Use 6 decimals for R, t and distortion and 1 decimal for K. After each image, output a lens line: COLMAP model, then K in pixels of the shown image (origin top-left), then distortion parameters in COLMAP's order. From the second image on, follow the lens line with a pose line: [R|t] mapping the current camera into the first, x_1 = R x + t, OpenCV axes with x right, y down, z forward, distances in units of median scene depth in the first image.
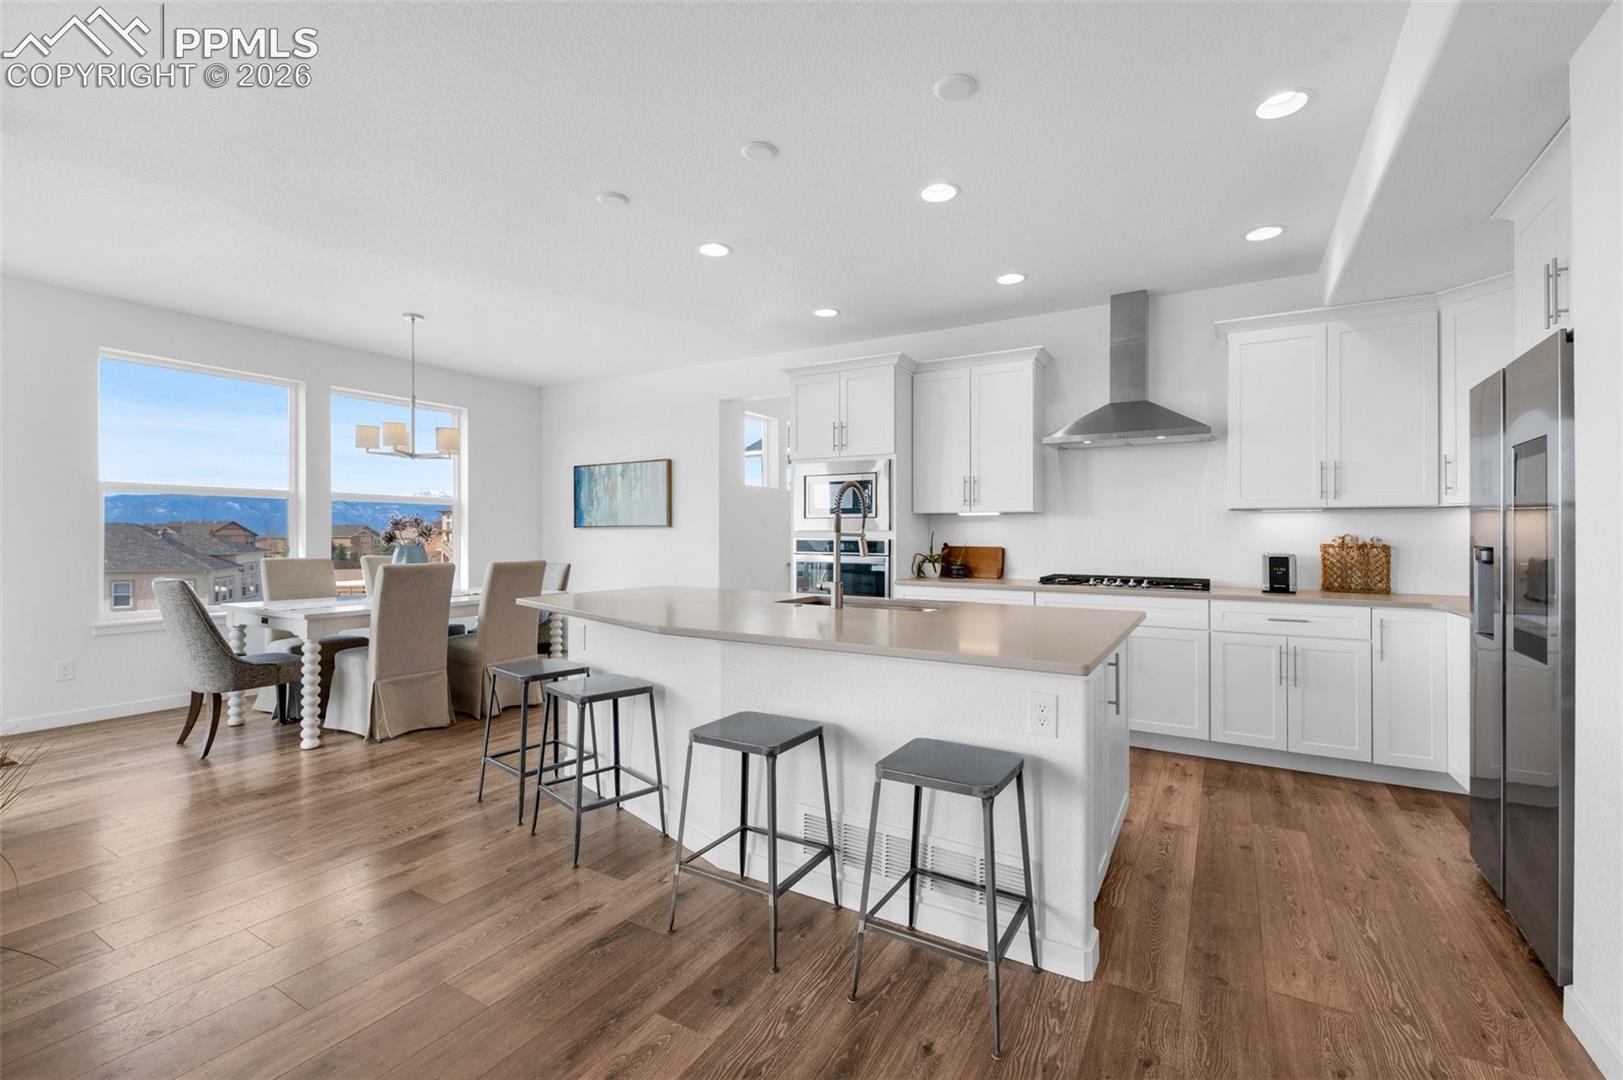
lens RADIAL K [[702.8, 0, 806.5], [0, 702.8, 536.1], [0, 0, 1]] dist [-0.002903, -0.002648]
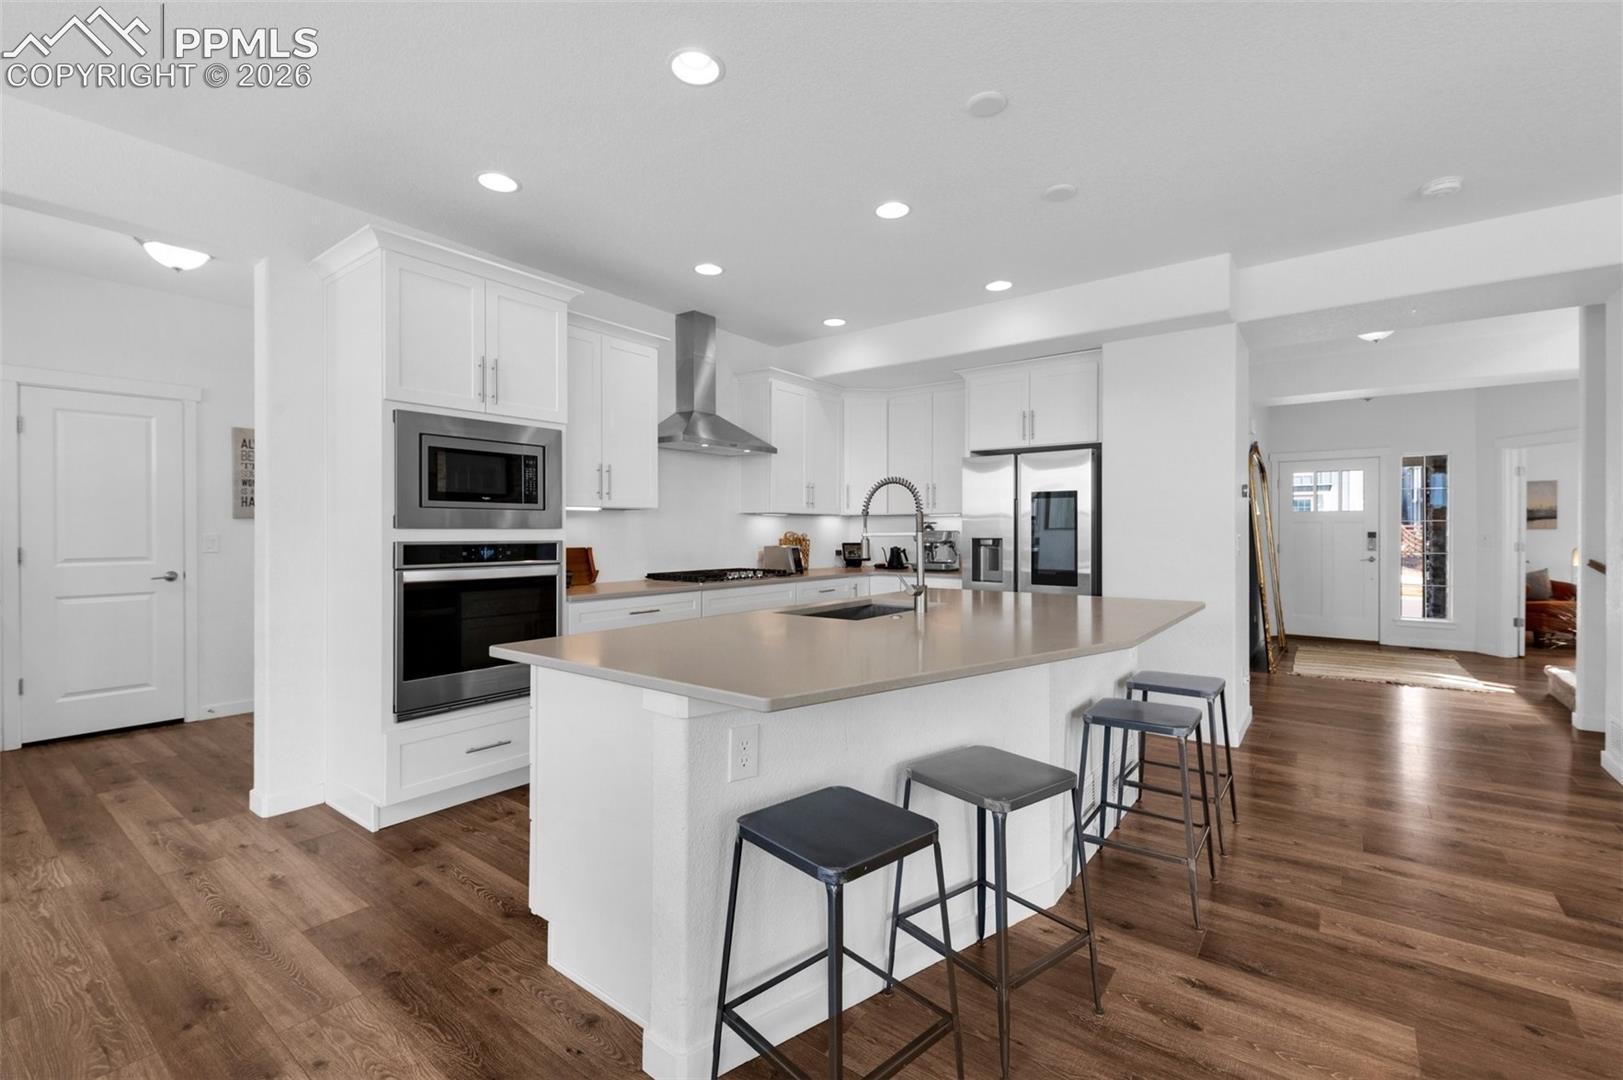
lens RADIAL K [[702.8, 0, 808.1], [0, 702.8, 531.6], [0, 0, 1]] dist [-0.002903, -0.002648]
pose [[0.114346, -0.007873, 0.993410, -0.440027], [0.001292, 0.999969, 0.007777, -0.007911], [-0.993440, 0.000394, 0.114353, 0.517266]]
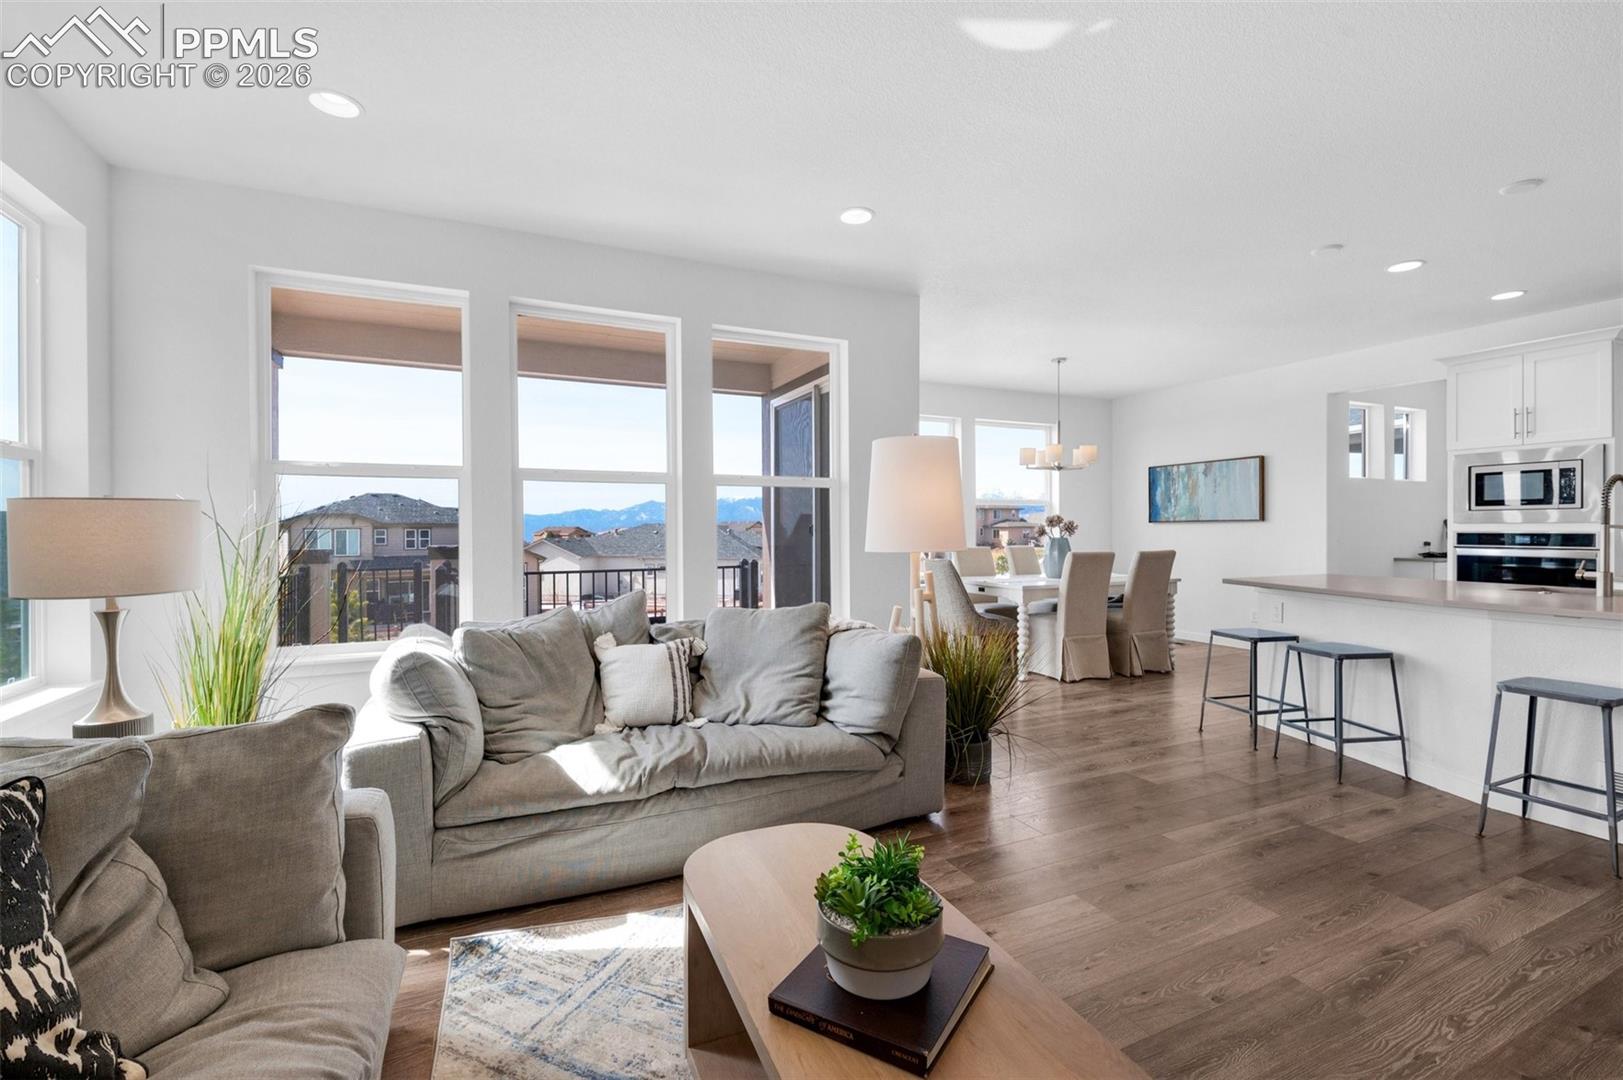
lens RADIAL K [[702.8, 0, 811.7], [0, 702.8, 531.5], [0, 0, 1]] dist [-0.002903, -0.002648]
pose [[0.823106, -0.006280, -0.567853, -0.153927], [0.008220, 0.999966, 0.000856, -0.003753], [0.567829, -0.005373, 0.823129, -0.240517]]
